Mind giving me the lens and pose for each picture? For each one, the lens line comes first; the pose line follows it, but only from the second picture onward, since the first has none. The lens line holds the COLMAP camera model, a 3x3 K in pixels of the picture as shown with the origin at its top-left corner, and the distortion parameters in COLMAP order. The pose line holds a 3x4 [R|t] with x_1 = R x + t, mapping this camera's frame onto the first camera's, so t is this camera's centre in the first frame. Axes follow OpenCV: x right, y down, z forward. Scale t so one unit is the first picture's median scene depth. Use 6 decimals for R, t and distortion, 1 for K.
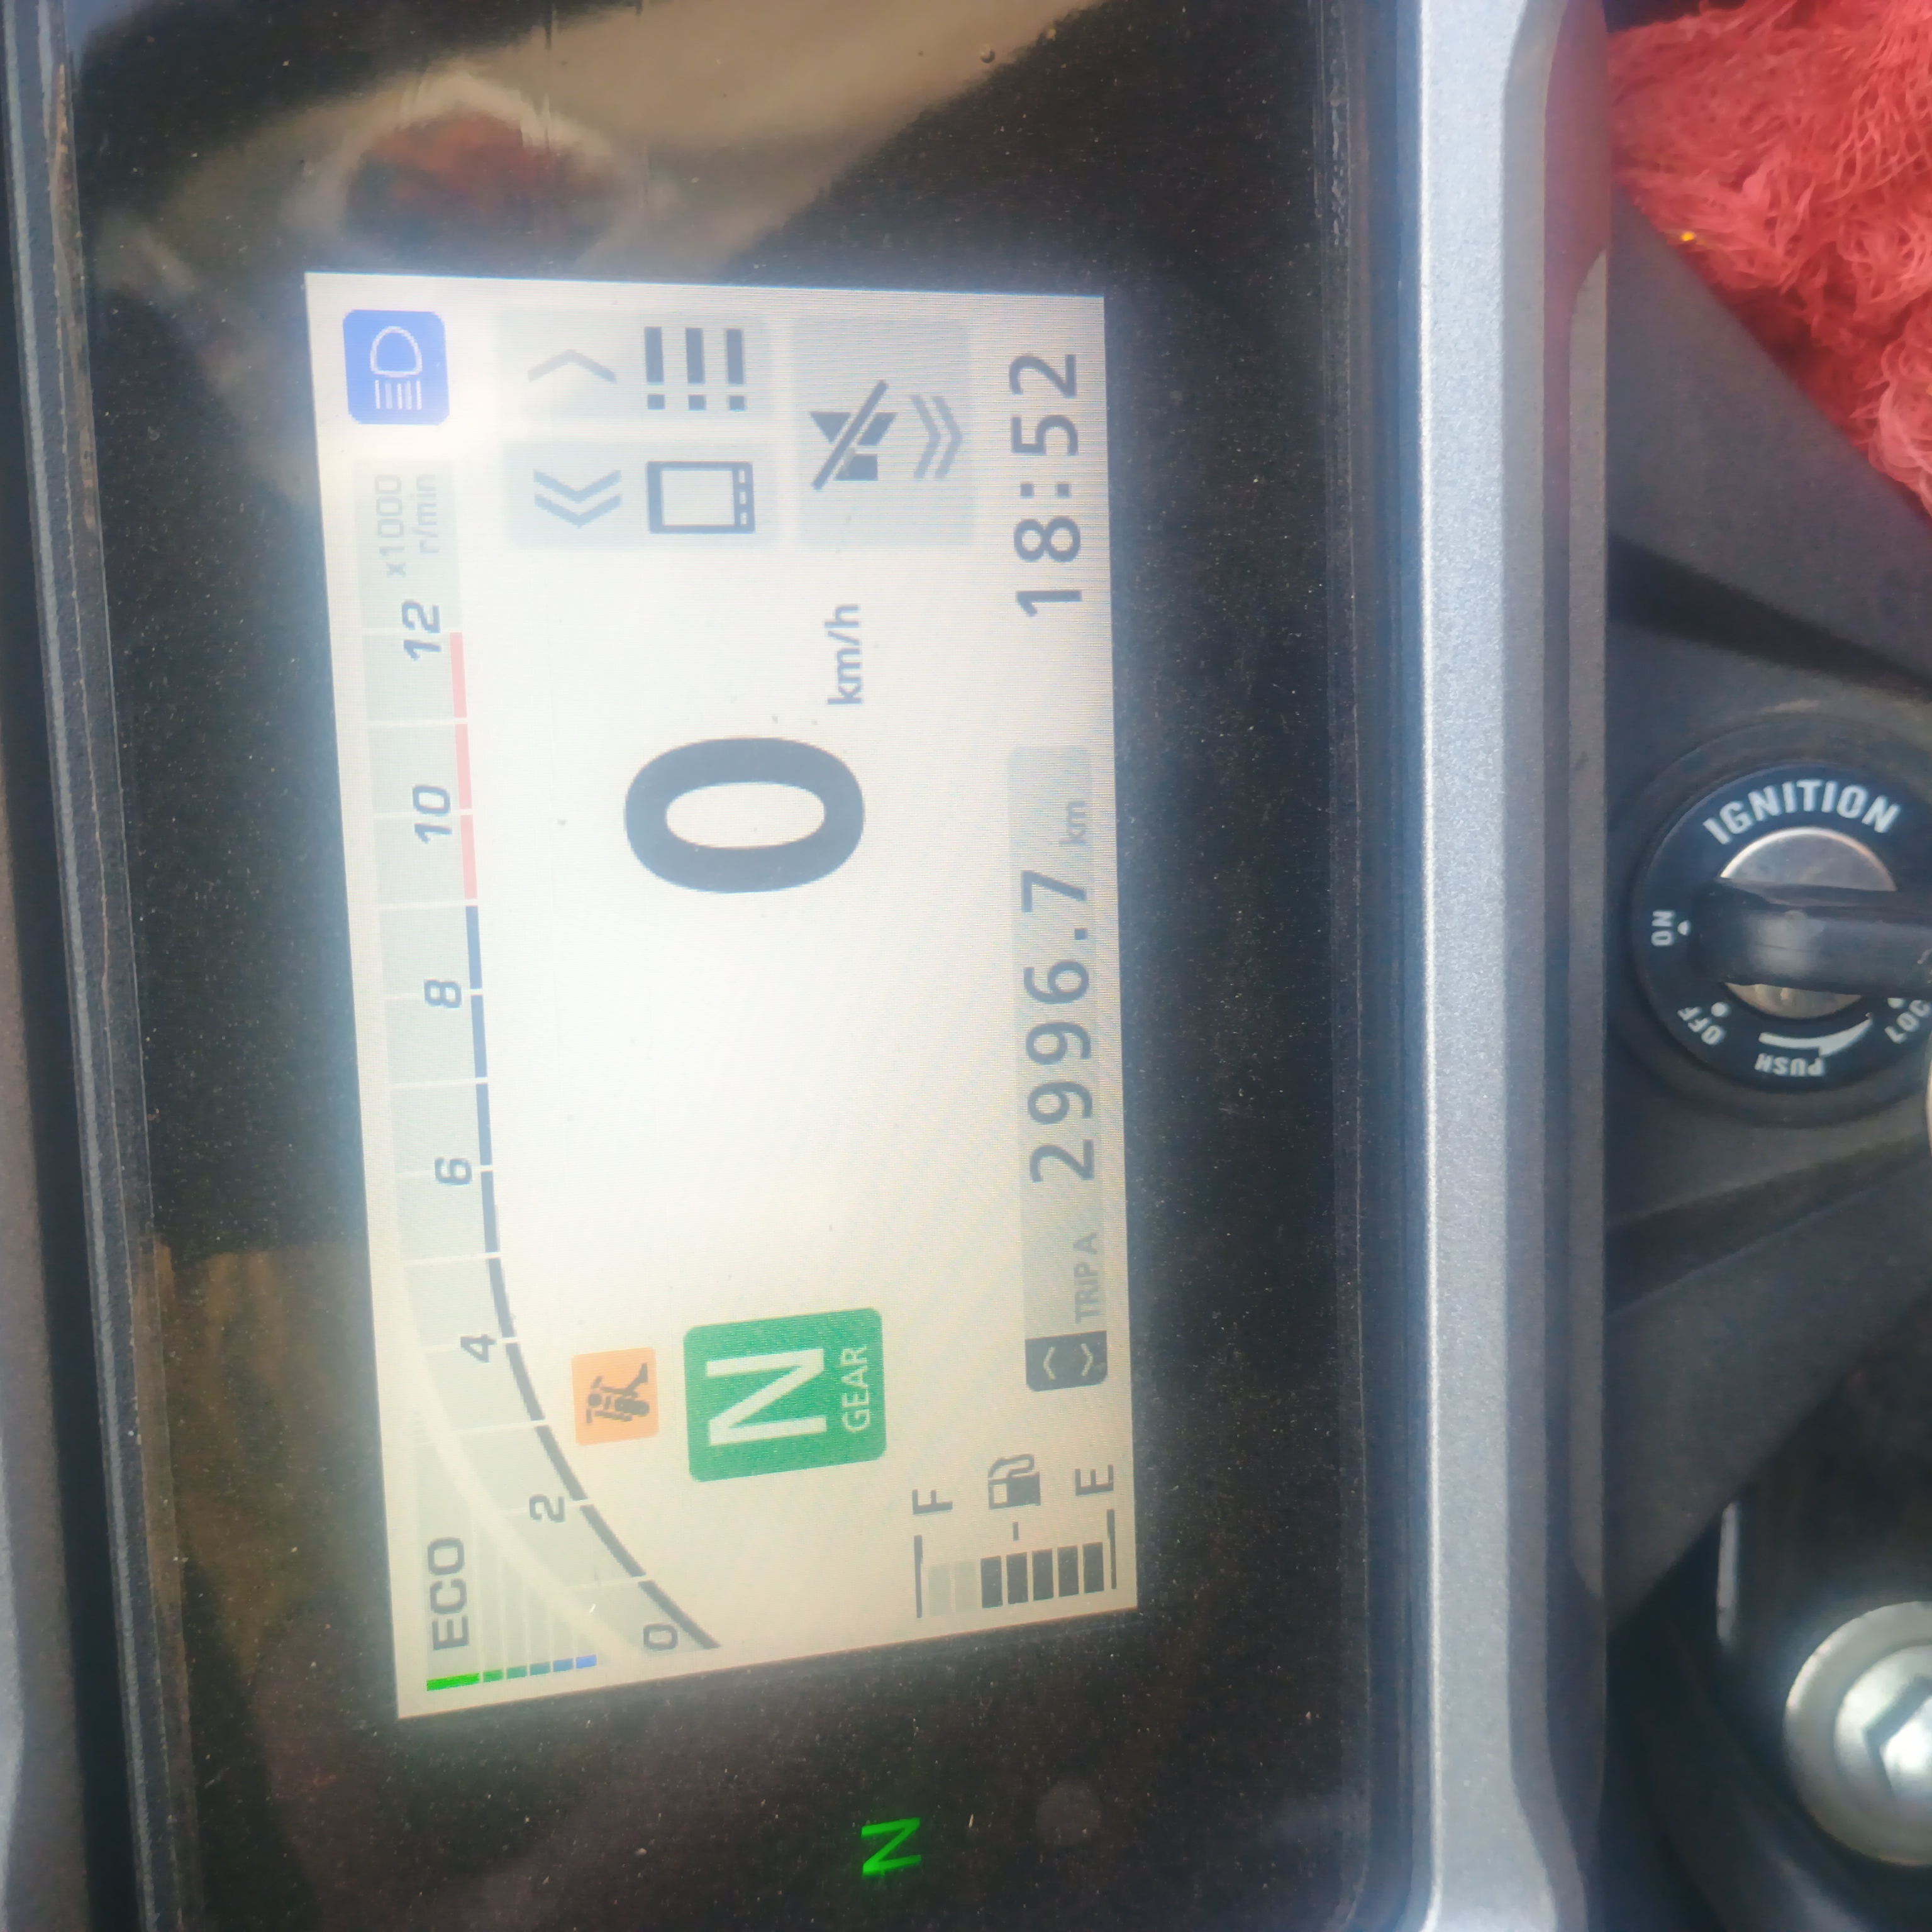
lens RADIAL K [[2280.6, 0, 968.1], [0, 2280.6, 1042.1], [0, 0, 1]] dist [0.008895, -0.049955]
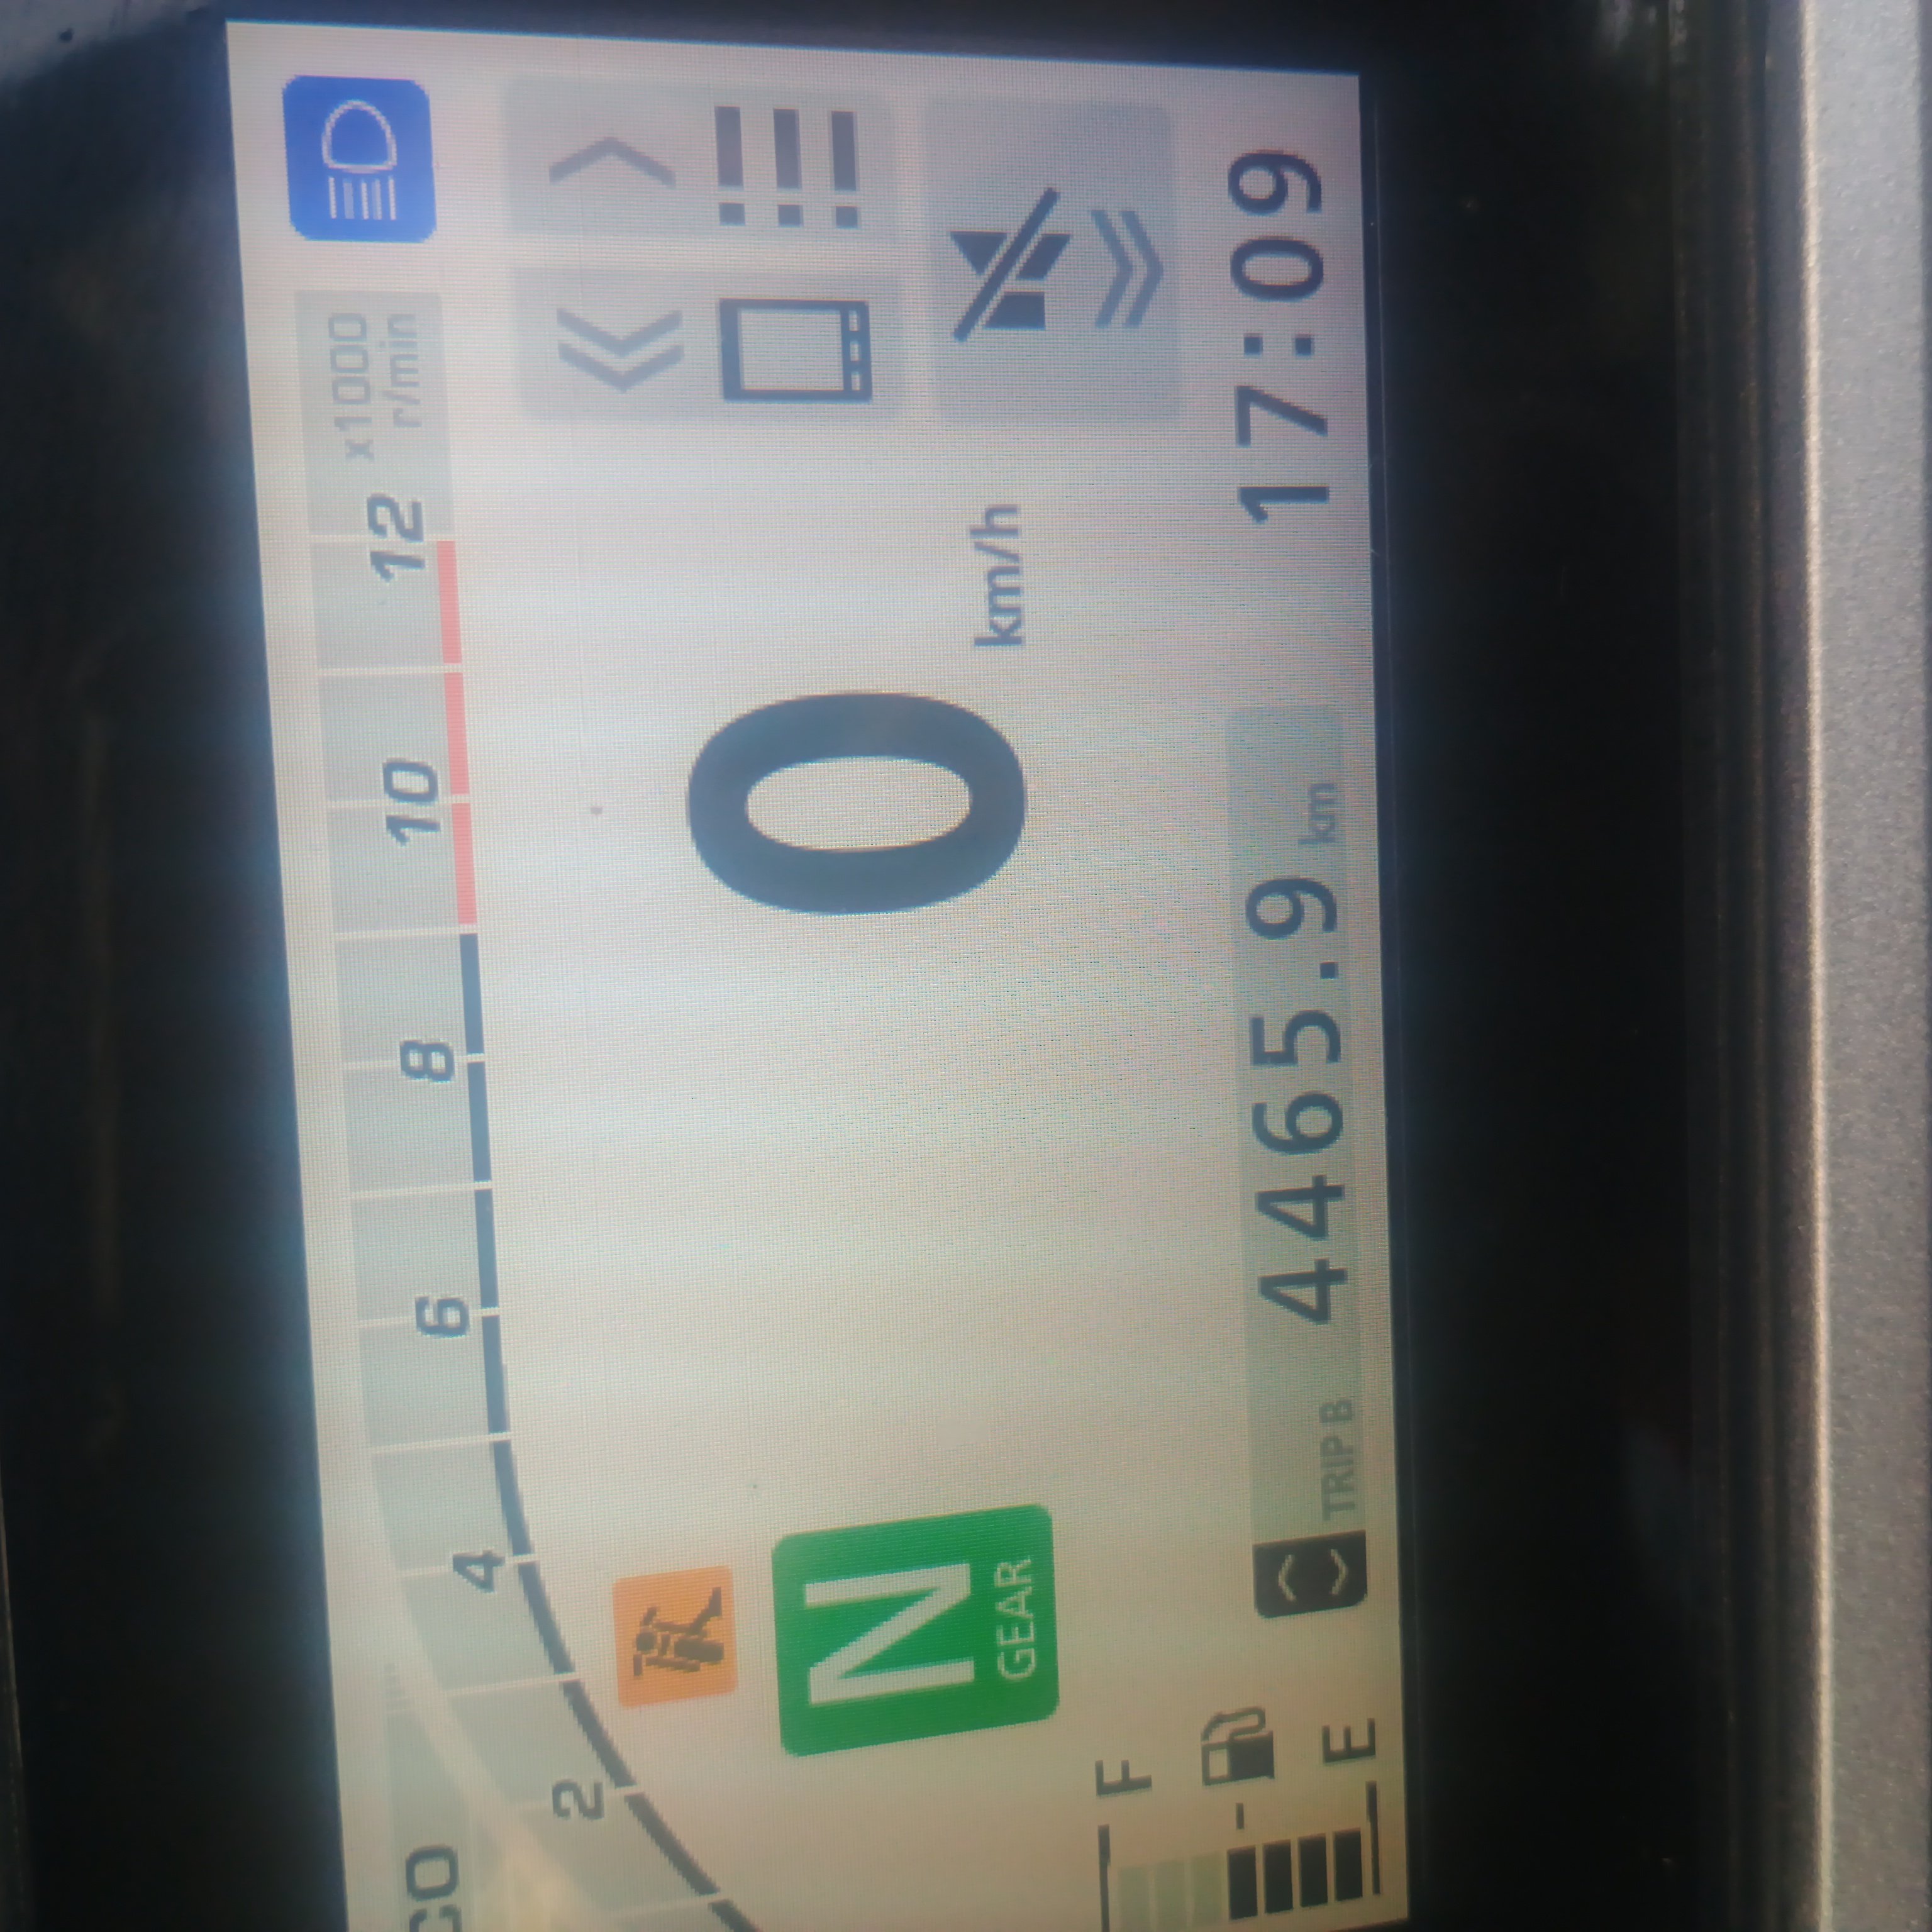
lens RADIAL K [[2501.7, 0, 999.4], [0, 2501.7, 1027.4], [0, 0, 1]] dist [-0.010183, 0.009818]
pose [[0.999712, -0.005904, -0.023244, -0.036860], [0.005165, 0.999483, -0.031743, -0.006091], [0.023419, 0.031613, 0.999226, 0.233682]]
